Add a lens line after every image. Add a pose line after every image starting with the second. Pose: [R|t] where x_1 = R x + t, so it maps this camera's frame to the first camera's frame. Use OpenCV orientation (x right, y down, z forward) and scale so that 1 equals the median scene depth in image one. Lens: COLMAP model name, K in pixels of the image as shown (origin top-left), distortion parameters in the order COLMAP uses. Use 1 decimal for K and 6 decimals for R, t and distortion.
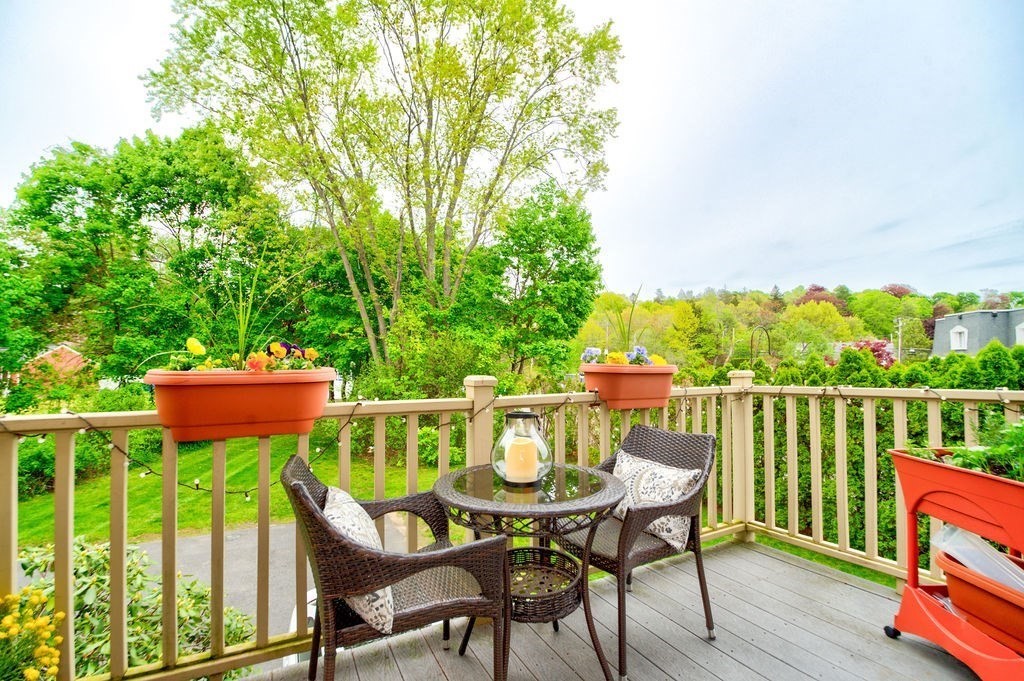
lens RADIAL K [[477.3, 0, 510.2], [0, 477.3, 368.1], [0, 0, 1]] dist [-0.002915, -0.009311]
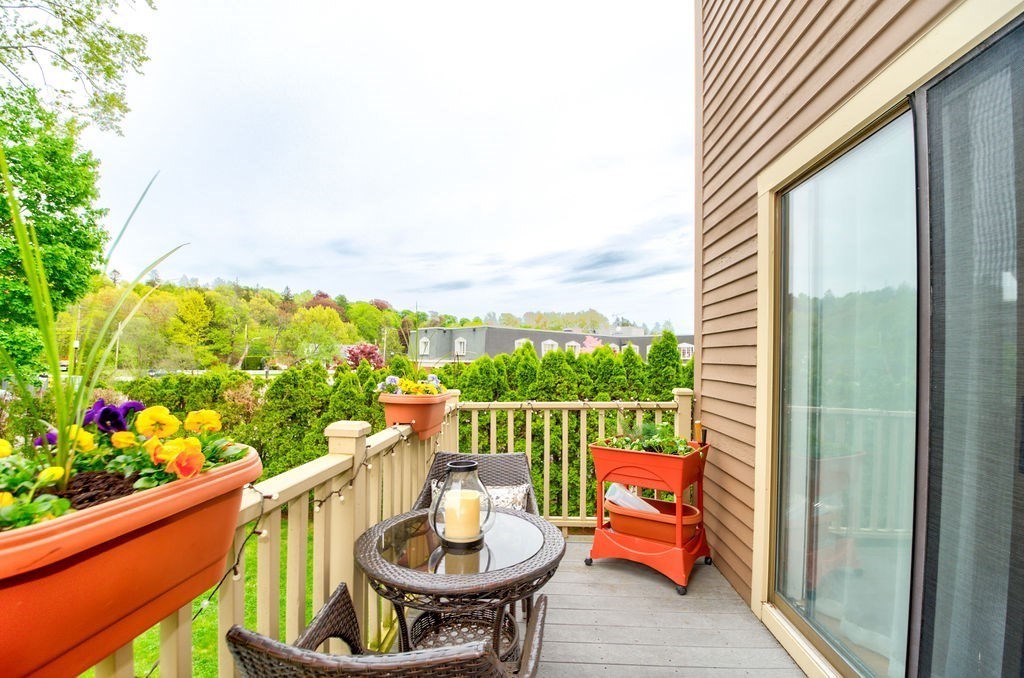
lens RADIAL K [[477.3, 0, 510.2], [0, 477.3, 366.6], [0, 0, 1]] dist [-0.002915, -0.009311]
pose [[0.515909, -0.000033, 0.856643, -0.118554], [-0.009706, 0.999936, 0.005883, -0.016065], [-0.856588, -0.011350, 0.515876, 0.077712]]
